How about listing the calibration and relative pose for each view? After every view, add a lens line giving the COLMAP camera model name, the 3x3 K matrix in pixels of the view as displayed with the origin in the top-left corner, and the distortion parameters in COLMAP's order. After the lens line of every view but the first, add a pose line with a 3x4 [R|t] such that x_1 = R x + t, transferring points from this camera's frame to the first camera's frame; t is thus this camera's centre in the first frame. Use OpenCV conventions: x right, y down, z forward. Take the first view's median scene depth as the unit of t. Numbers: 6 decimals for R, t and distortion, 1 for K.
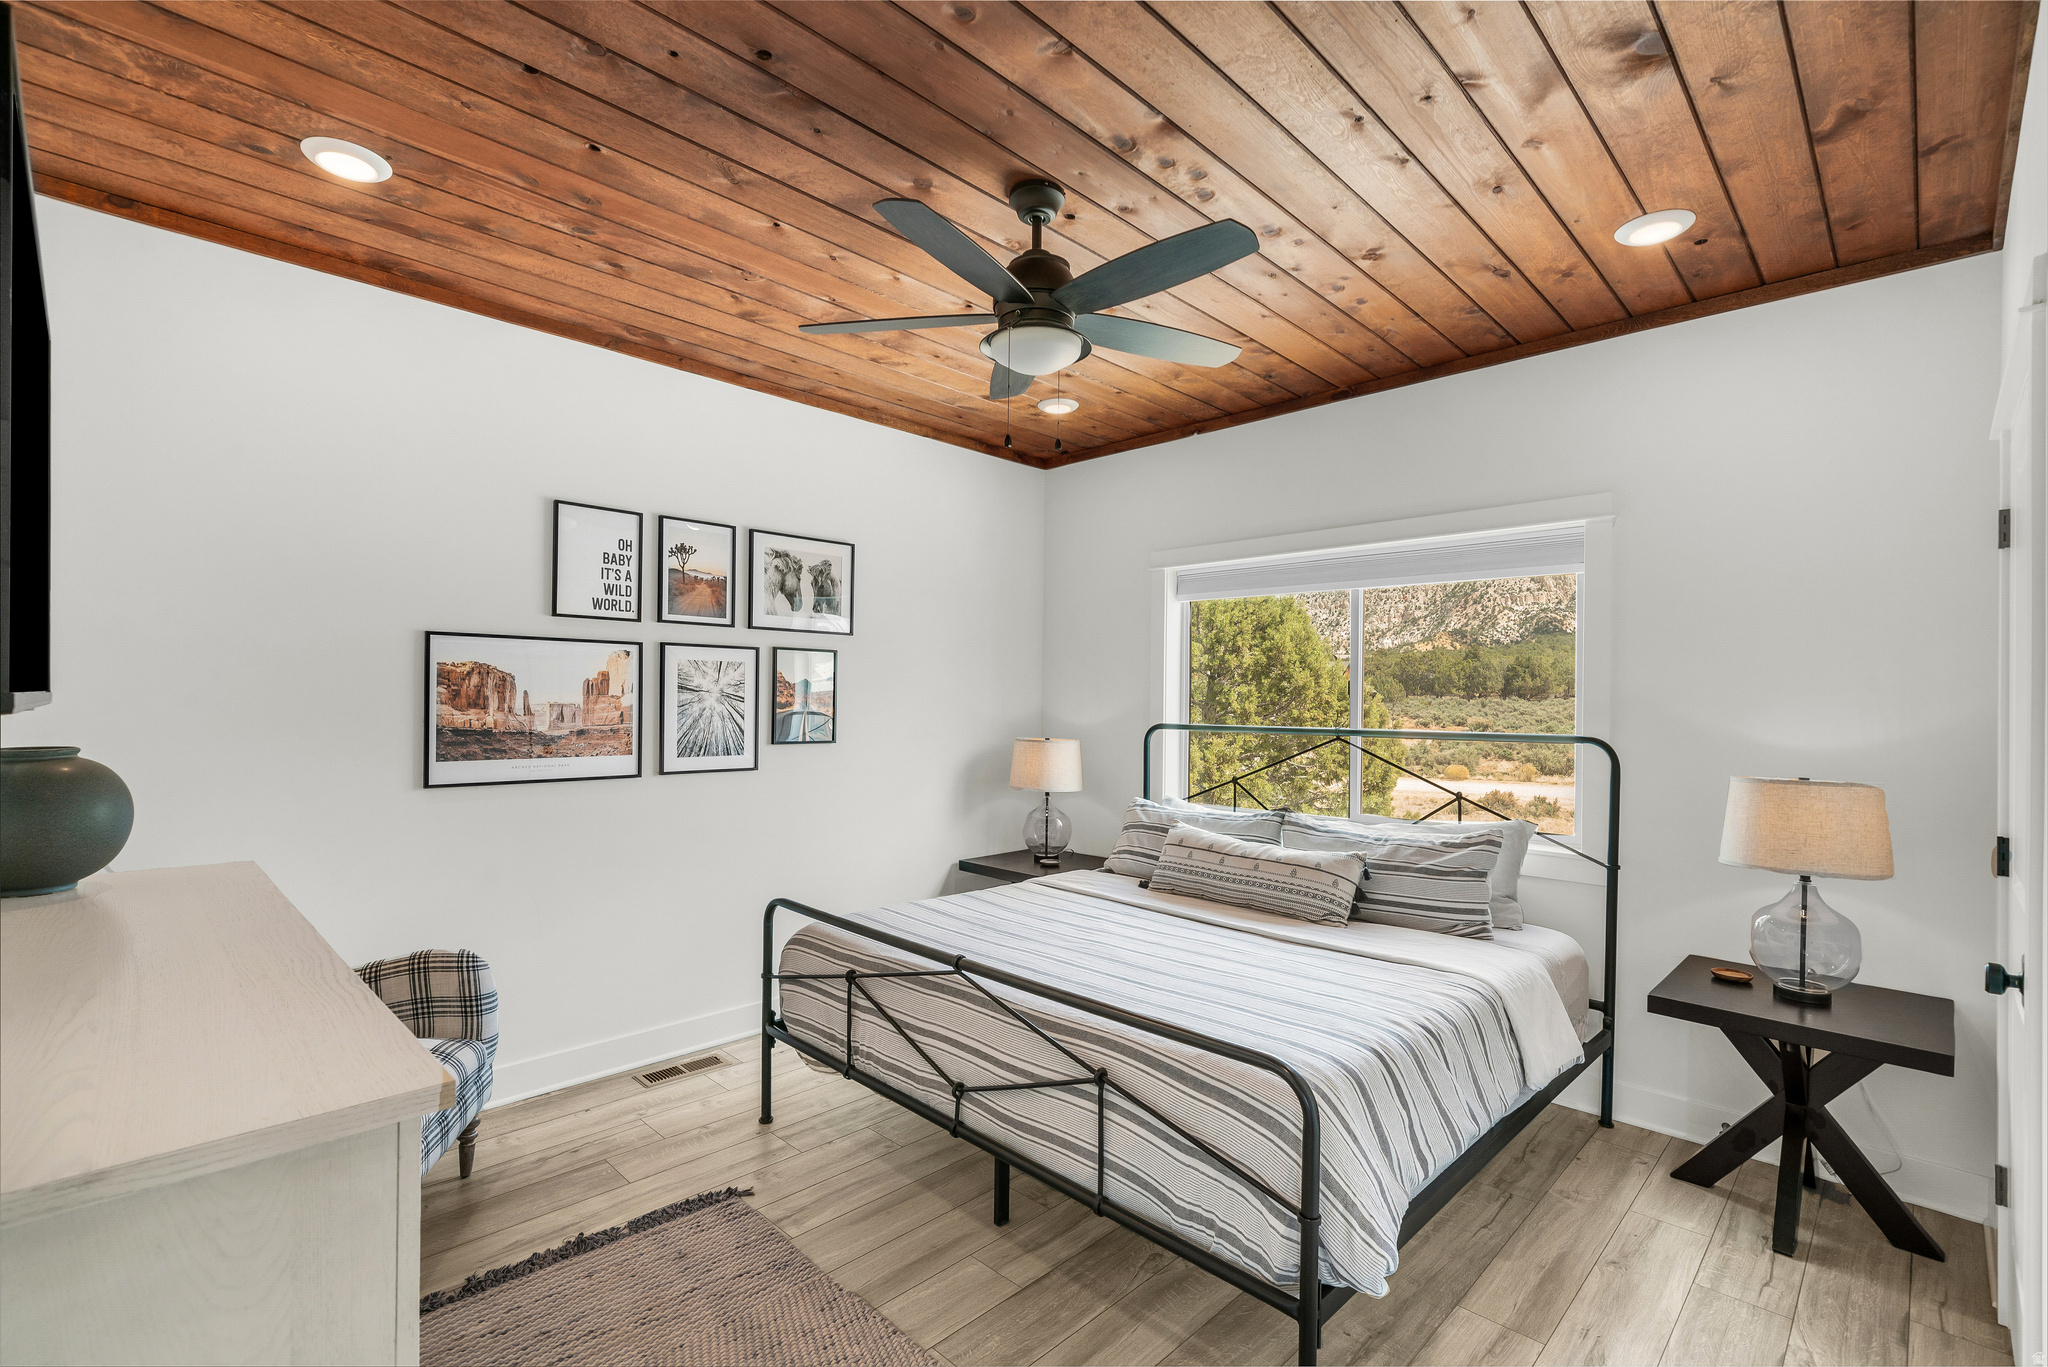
lens RADIAL K [[986.6, 0, 1027.7], [0, 986.6, 706.6], [0, 0, 1]] dist [-0.001215, -0.000275]
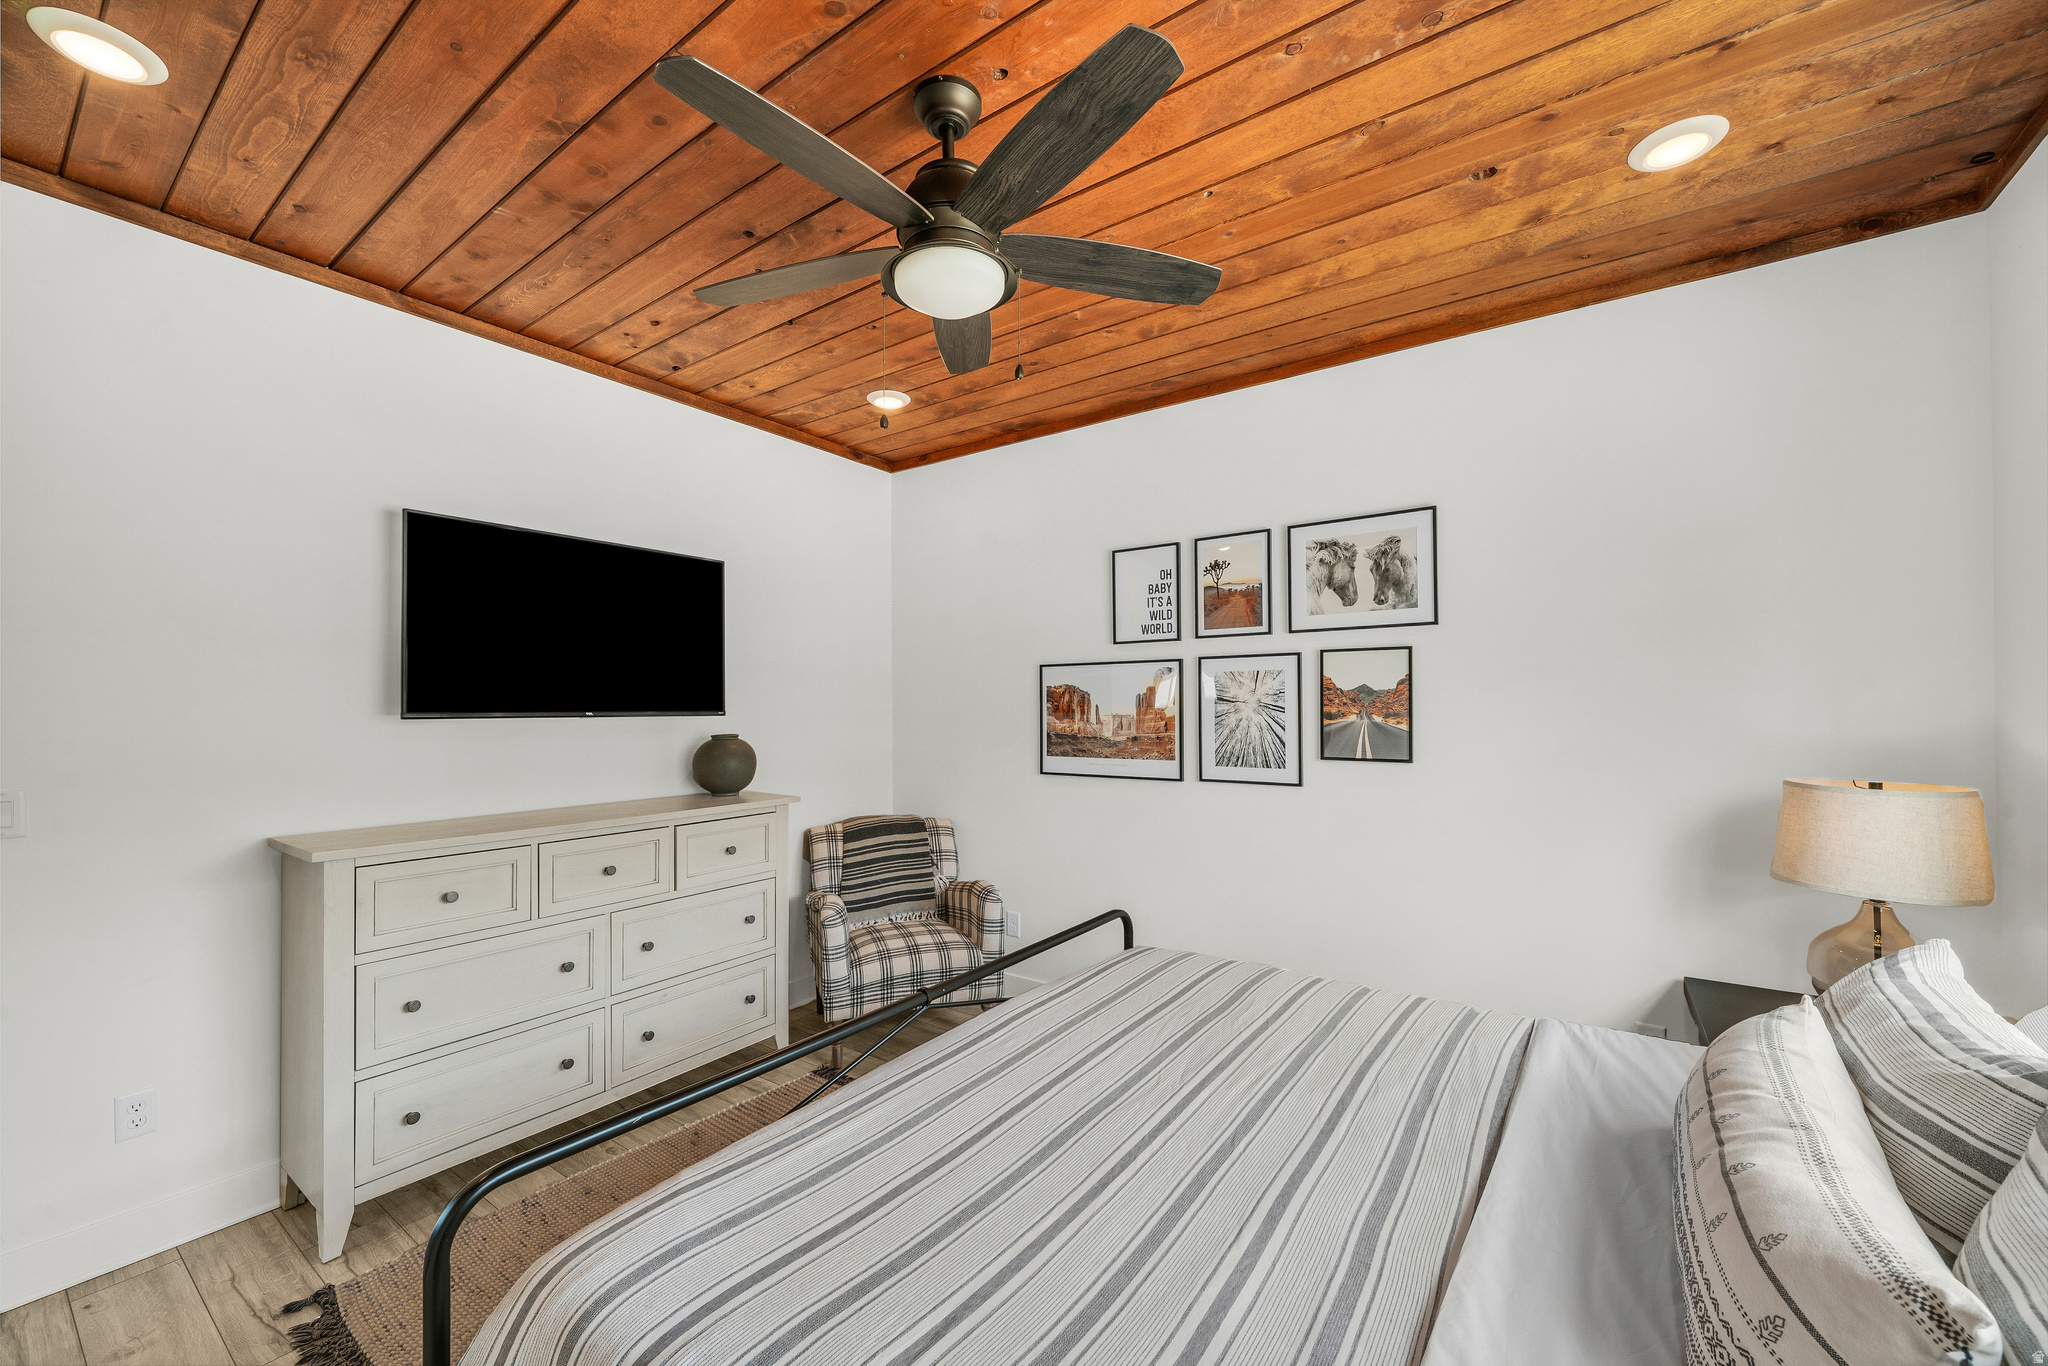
lens RADIAL K [[836.7, 0, 1025.1], [0, 836.7, 697.1], [0, 0, 1]] dist [-0.000505, -0.000019]
pose [[0.101247, -0.024221, -0.994566, 0.522571], [-0.000270, 0.999703, -0.024374, 0.000387], [0.994861, 0.002736, 0.101210, 0.737873]]
